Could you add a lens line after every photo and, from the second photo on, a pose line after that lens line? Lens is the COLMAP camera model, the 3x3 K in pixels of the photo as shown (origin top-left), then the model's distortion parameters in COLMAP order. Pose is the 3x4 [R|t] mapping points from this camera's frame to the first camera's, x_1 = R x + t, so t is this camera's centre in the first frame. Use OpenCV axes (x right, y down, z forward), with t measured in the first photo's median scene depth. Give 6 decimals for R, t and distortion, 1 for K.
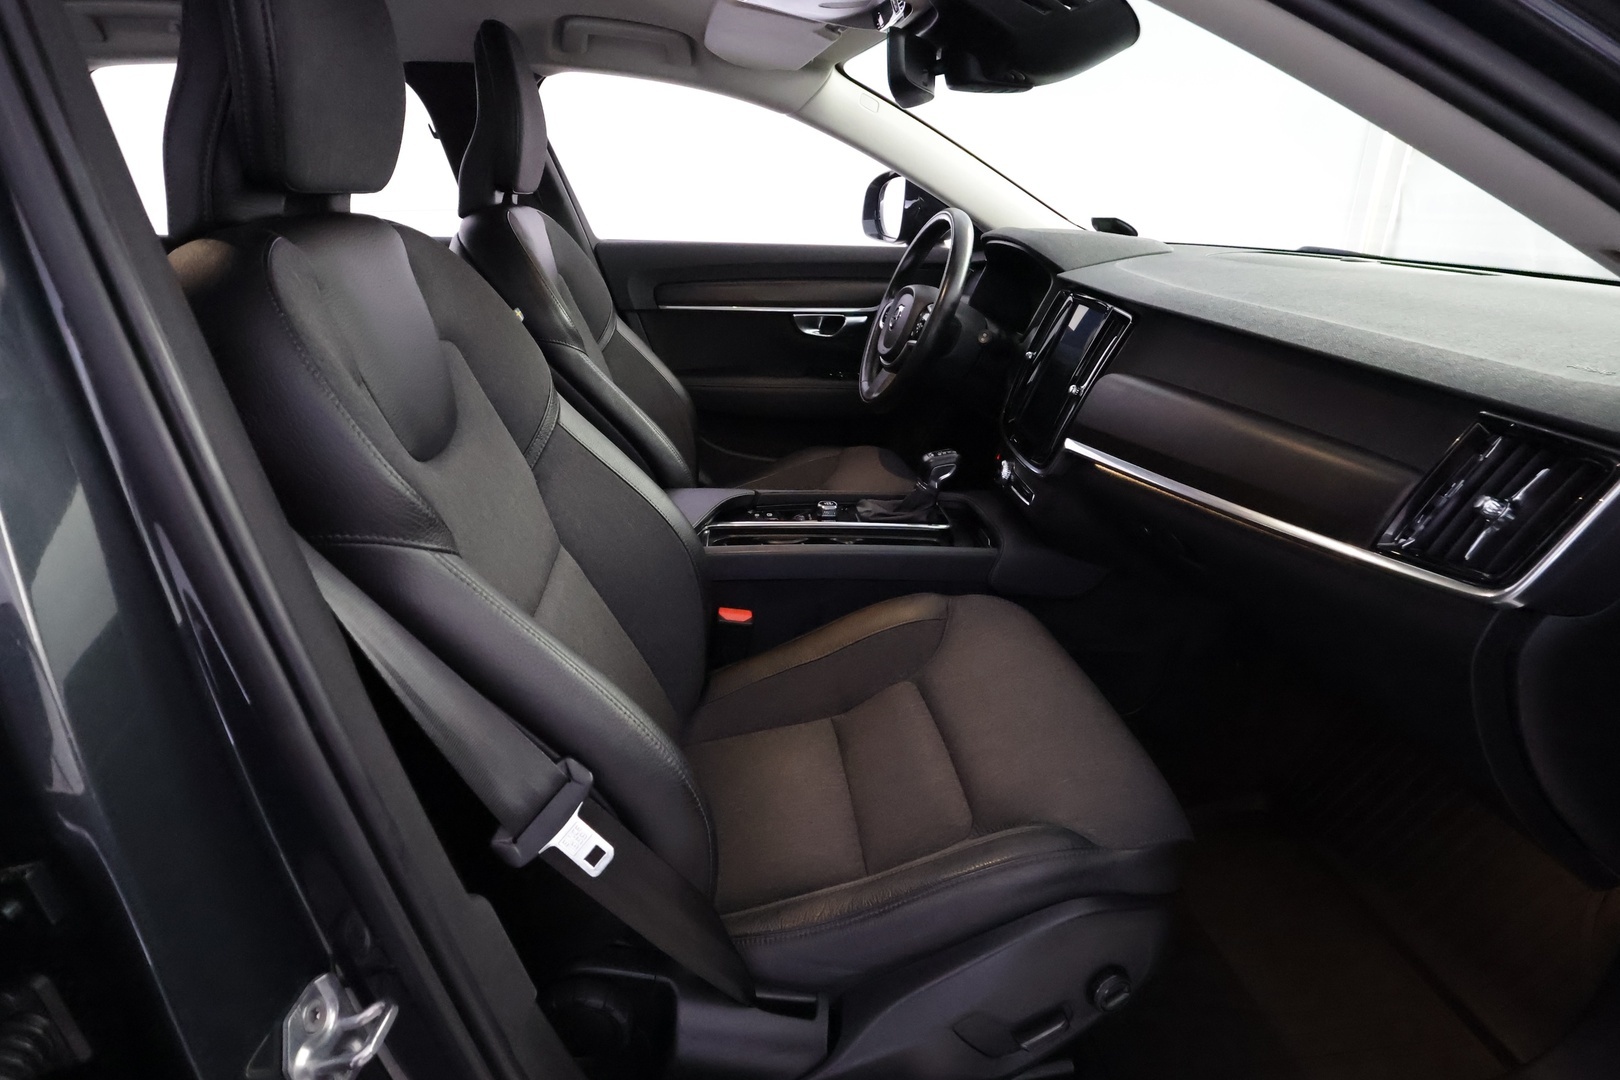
lens RADIAL K [[846.9, 0, 810.2], [0, 846.9, 541.4], [0, 0, 1]] dist [0.001583, 0.002084]
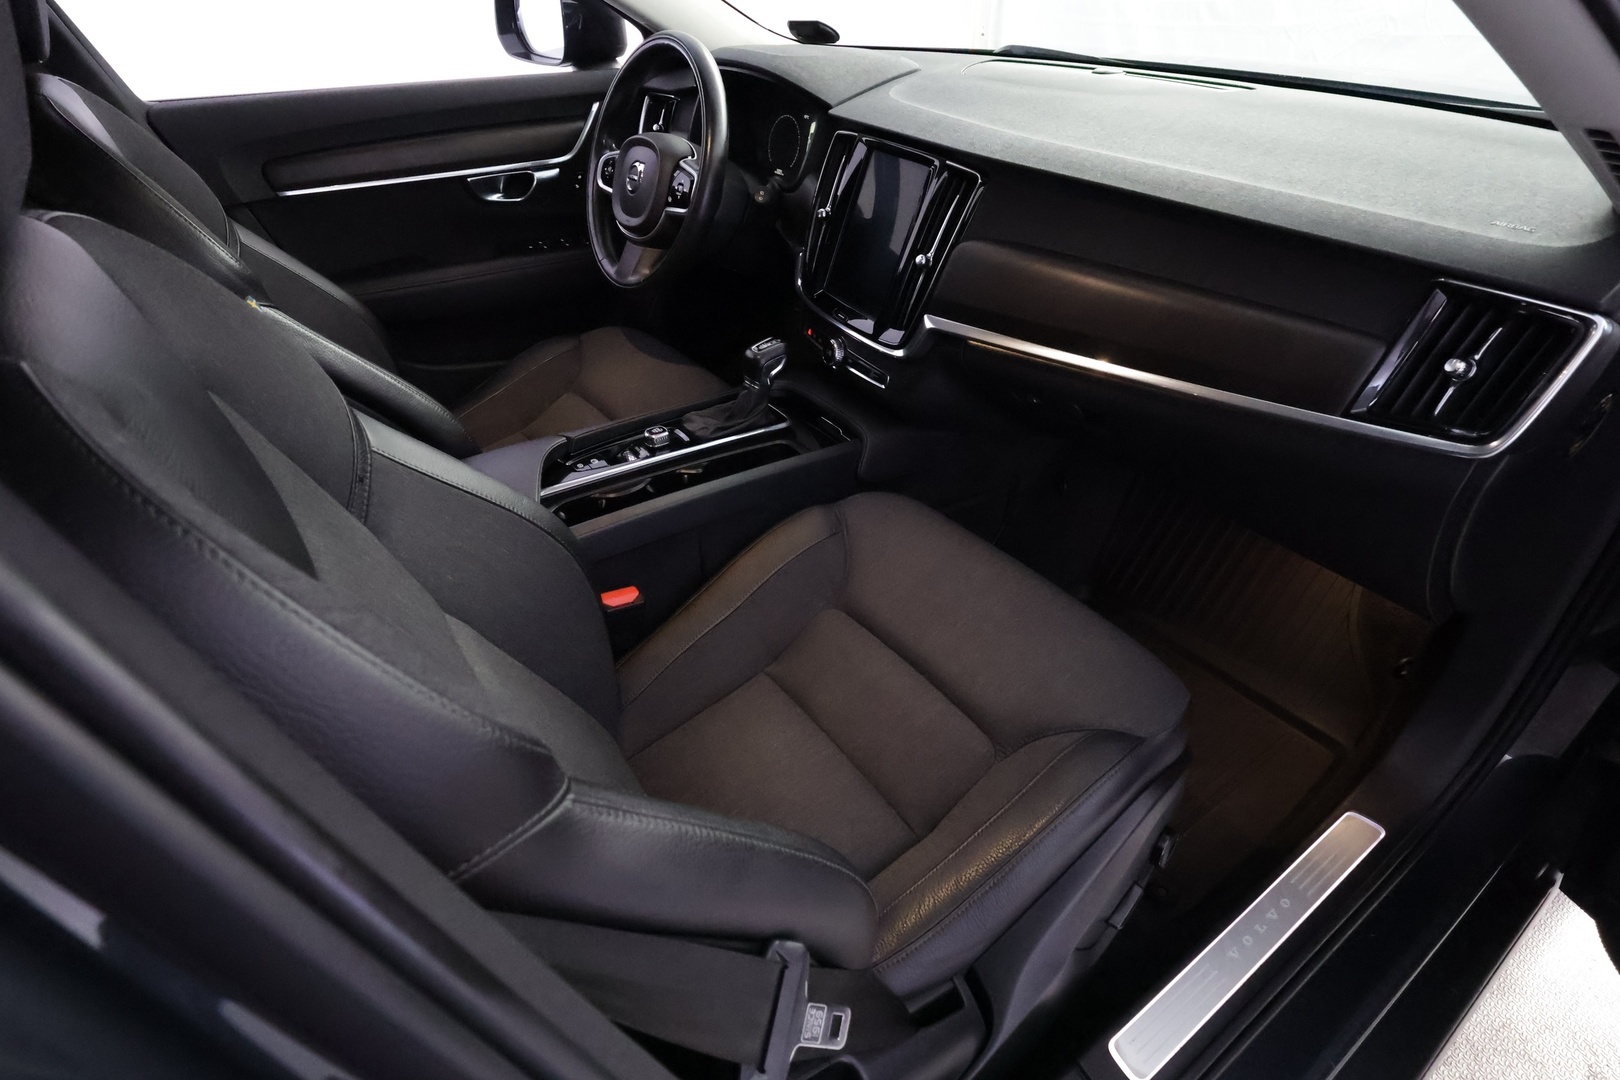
lens RADIAL K [[846.9, 0, 810.2], [0, 846.9, 541.4], [0, 0, 1]] dist [0.001583, 0.002084]
pose [[0.877475, -0.295013, 0.378160, -0.204626], [0.203437, 0.942946, 0.263566, -0.136535], [-0.434340, -0.154341, 0.887428, 0.158327]]
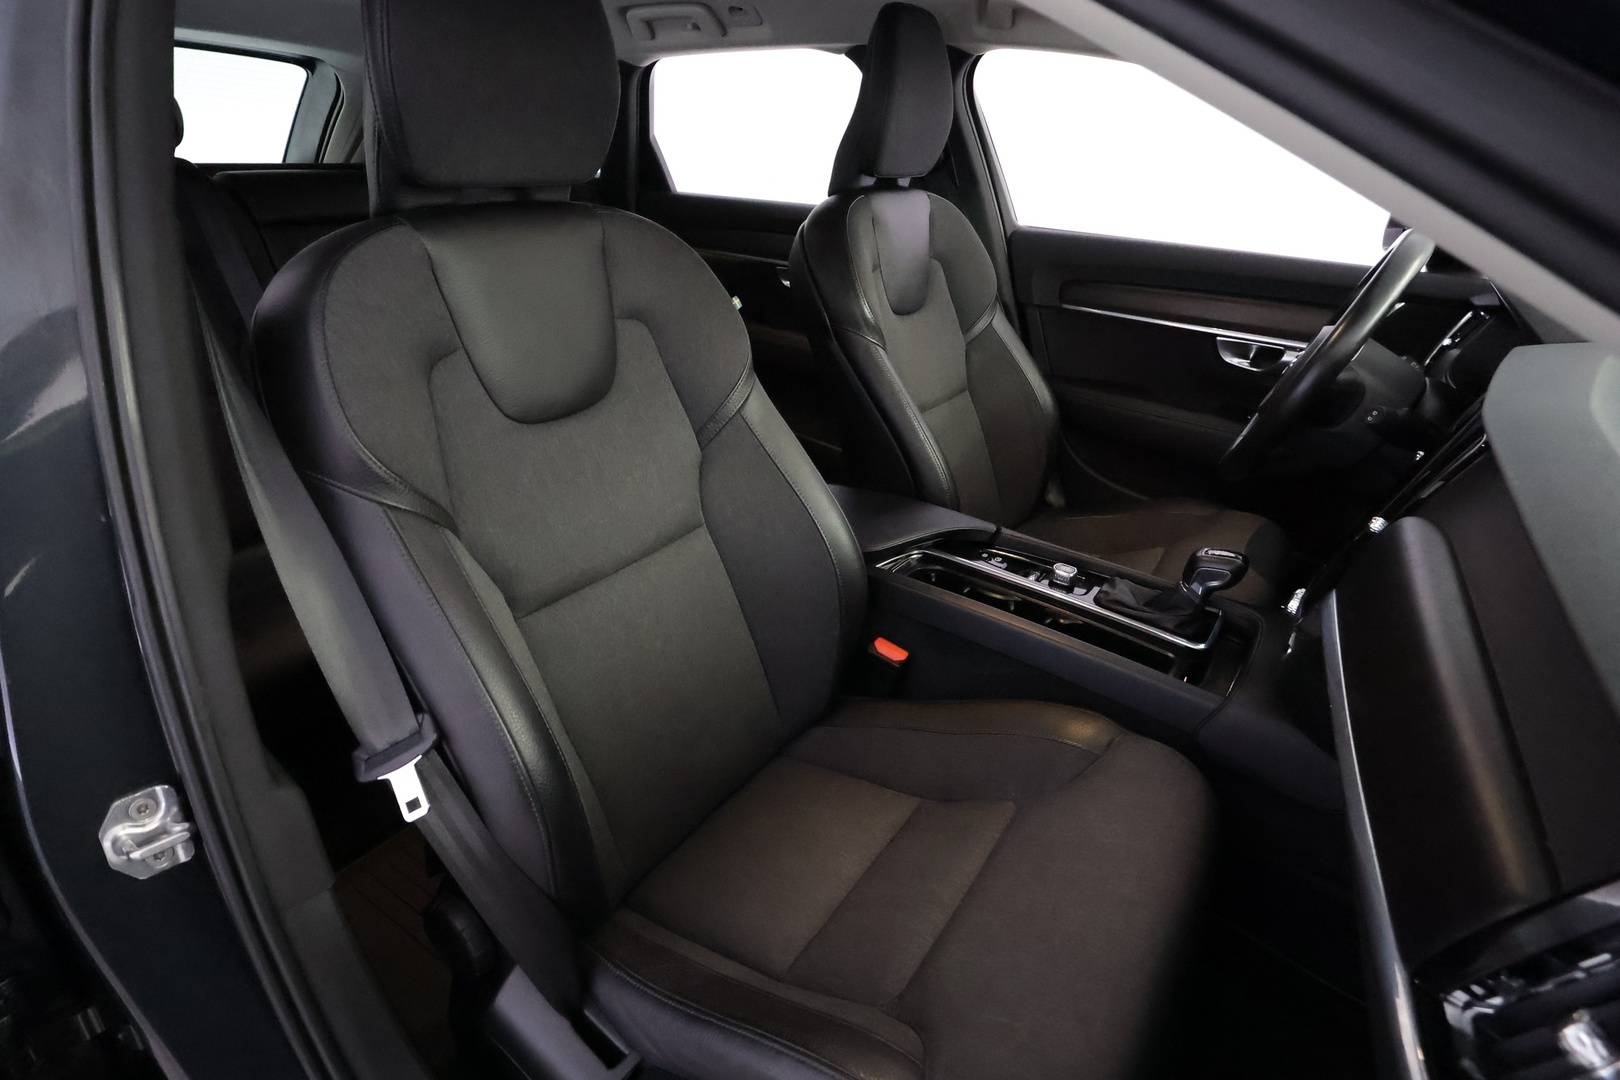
lens RADIAL K [[845.3, 0, 820.9], [0, 845.3, 535.7], [0, 0, 1]] dist [-0.007146, -0.000139]
pose [[0.767357, 0.299181, -0.567146, 0.309641], [-0.279241, 0.952123, 0.124446, -0.115273], [0.577224, 0.062876, 0.814162, 0.175240]]
